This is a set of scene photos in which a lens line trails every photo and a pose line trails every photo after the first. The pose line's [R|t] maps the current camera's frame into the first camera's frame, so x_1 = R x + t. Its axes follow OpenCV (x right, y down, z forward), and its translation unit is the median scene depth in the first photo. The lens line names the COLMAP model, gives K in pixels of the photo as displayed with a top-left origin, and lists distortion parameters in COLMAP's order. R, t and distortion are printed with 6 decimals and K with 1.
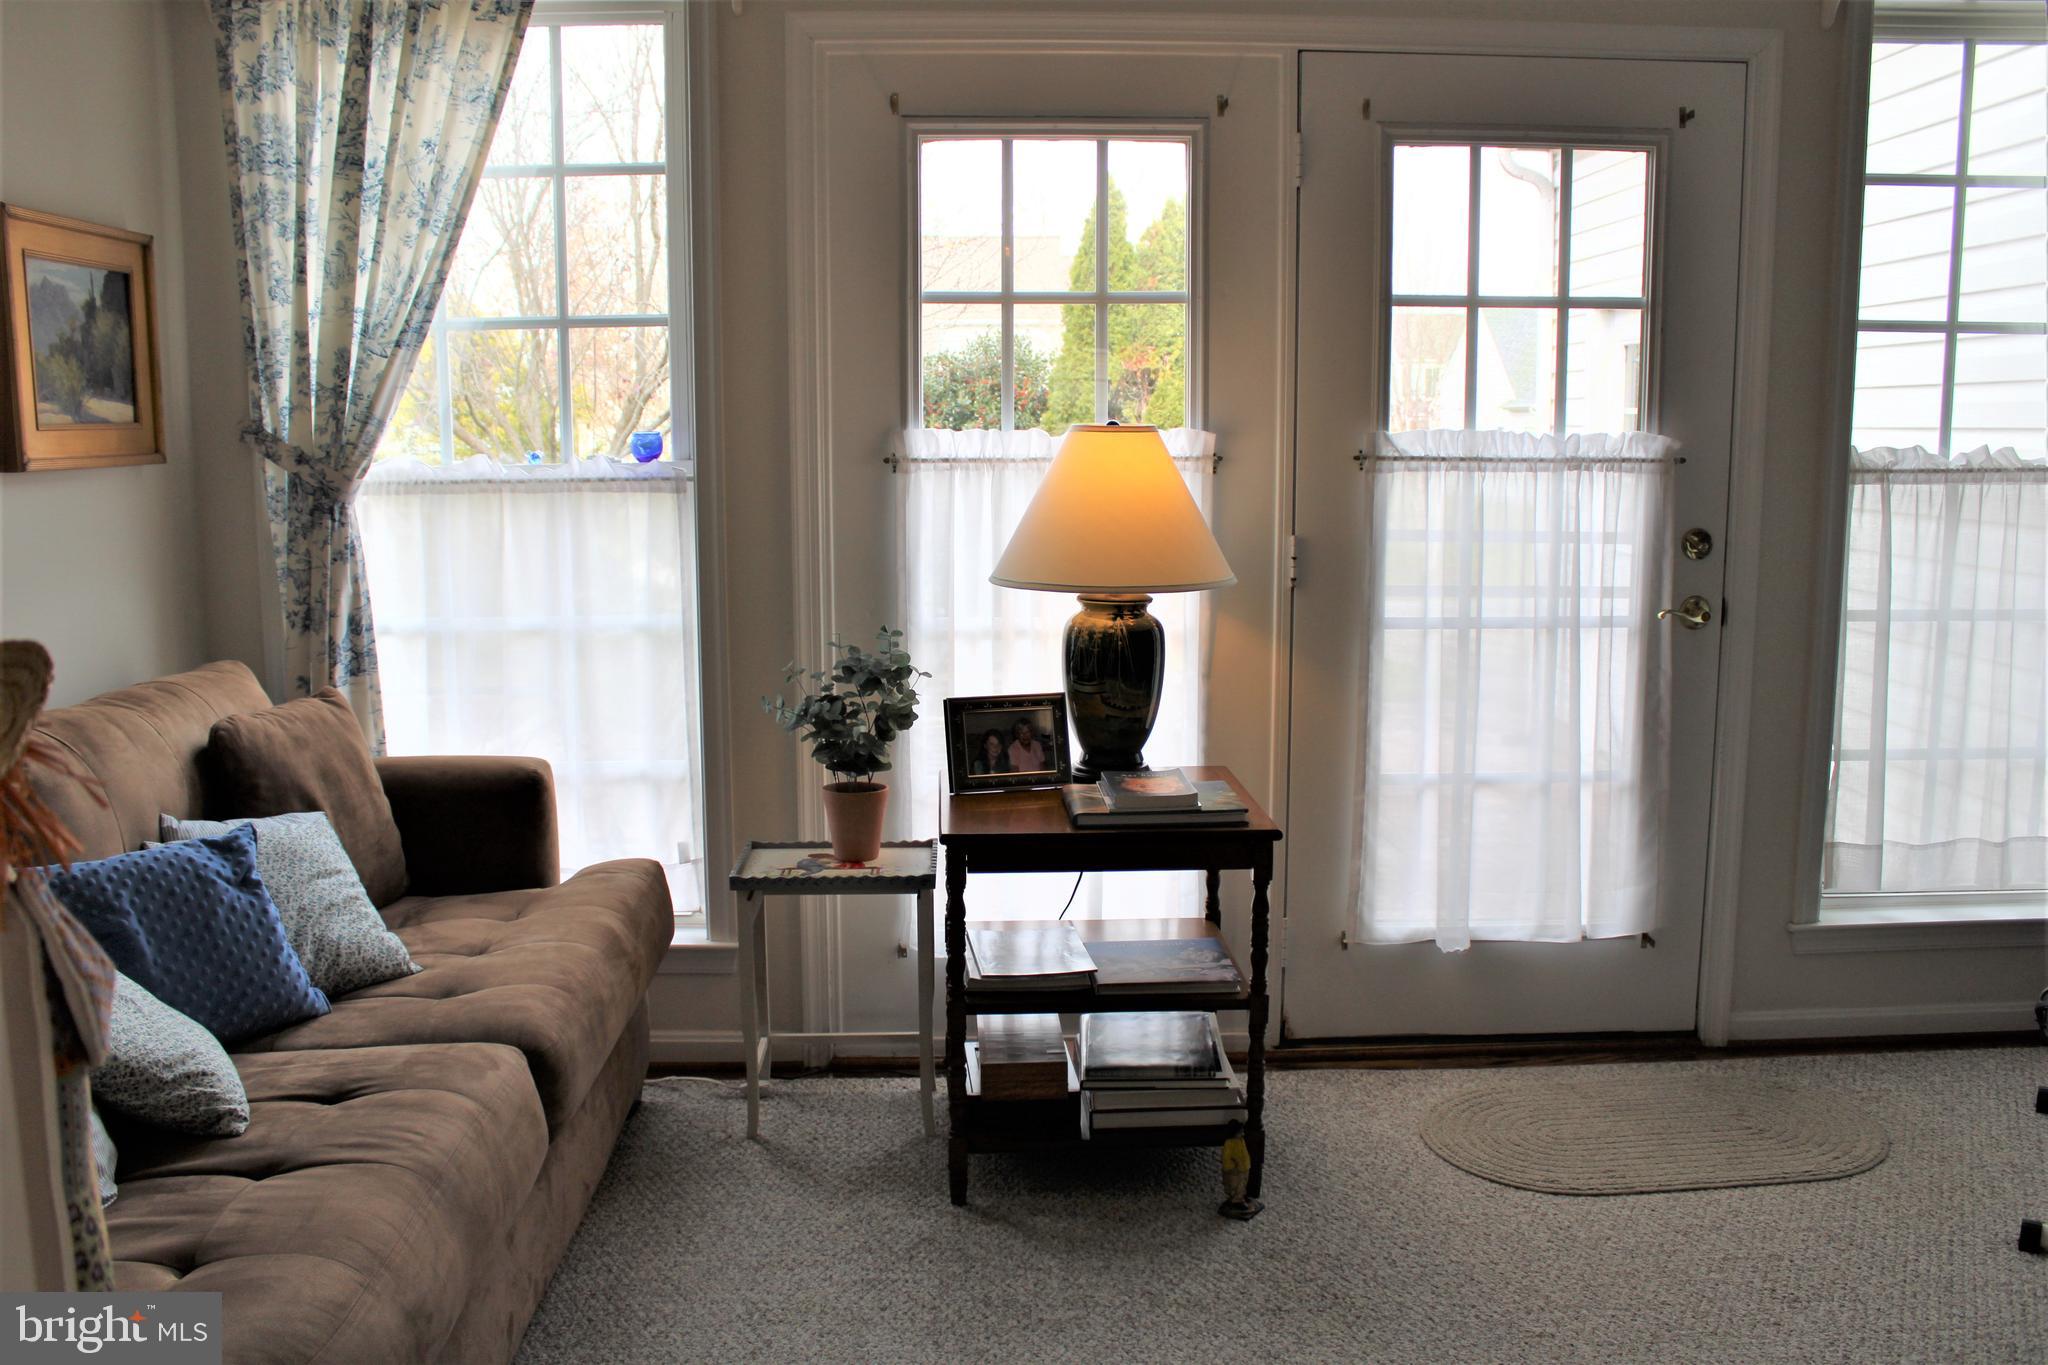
lens RADIAL K [[1762.6, 0, 1019.5], [0, 1762.6, 687.8], [0, 0, 1]] dist [-0.164945, 0.146718]
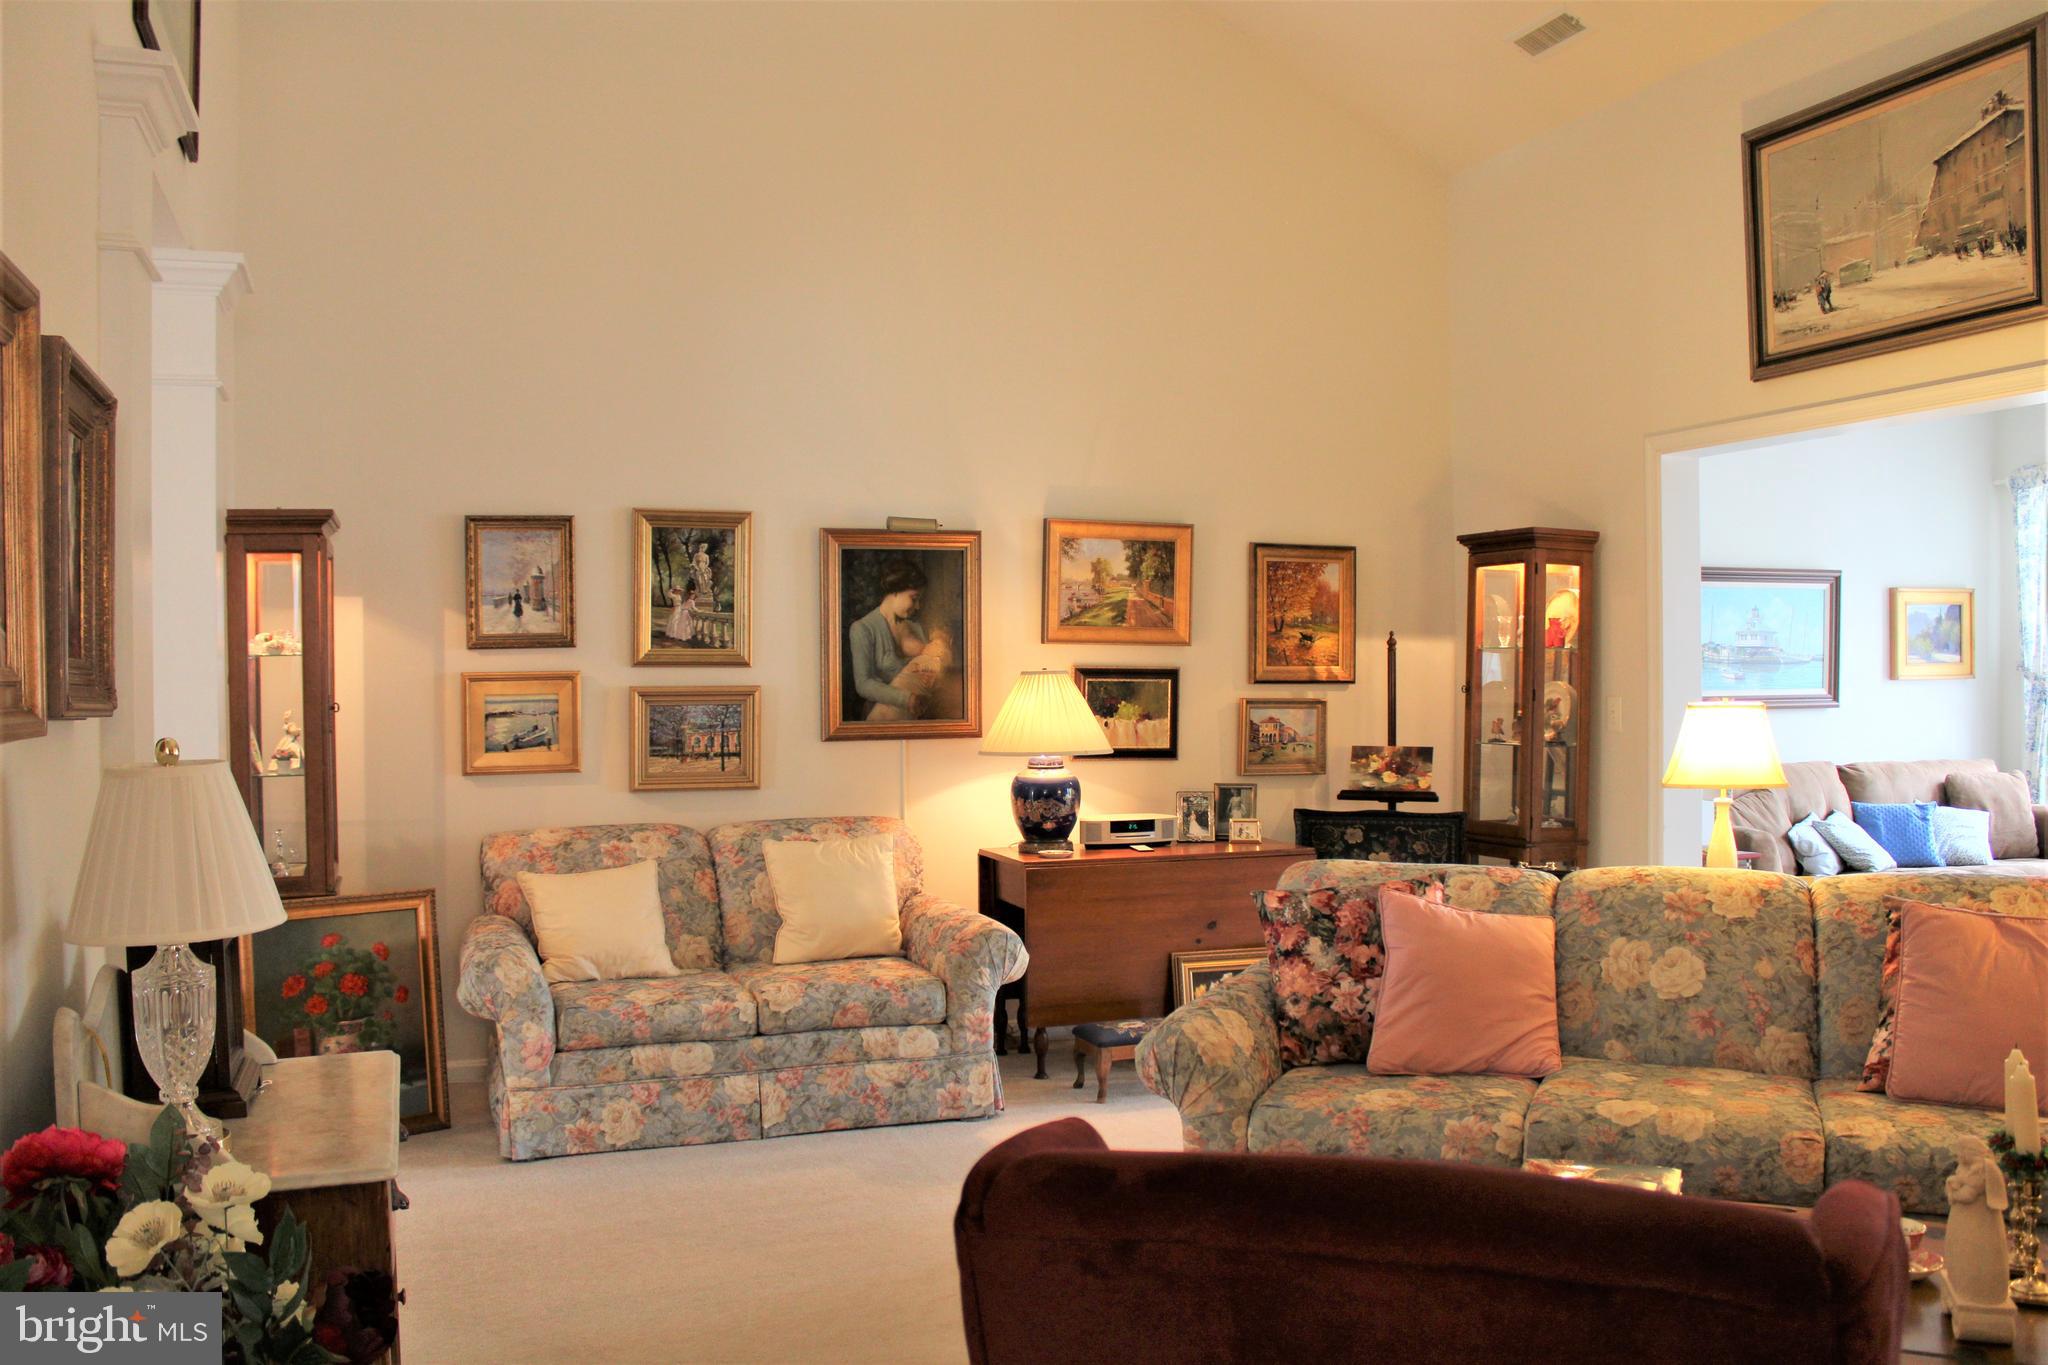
lens RADIAL K [[1710.7, 0, 1024.0], [0, 1710.7, 682.5], [0, 0, 1]] dist [-0.173028, 0.164901]
pose [[0.310600, 0.011094, -0.950476, 1.326901], [-0.134948, 0.990318, -0.032539, 0.137495], [0.940913, 0.138372, 0.309090, -1.032625]]
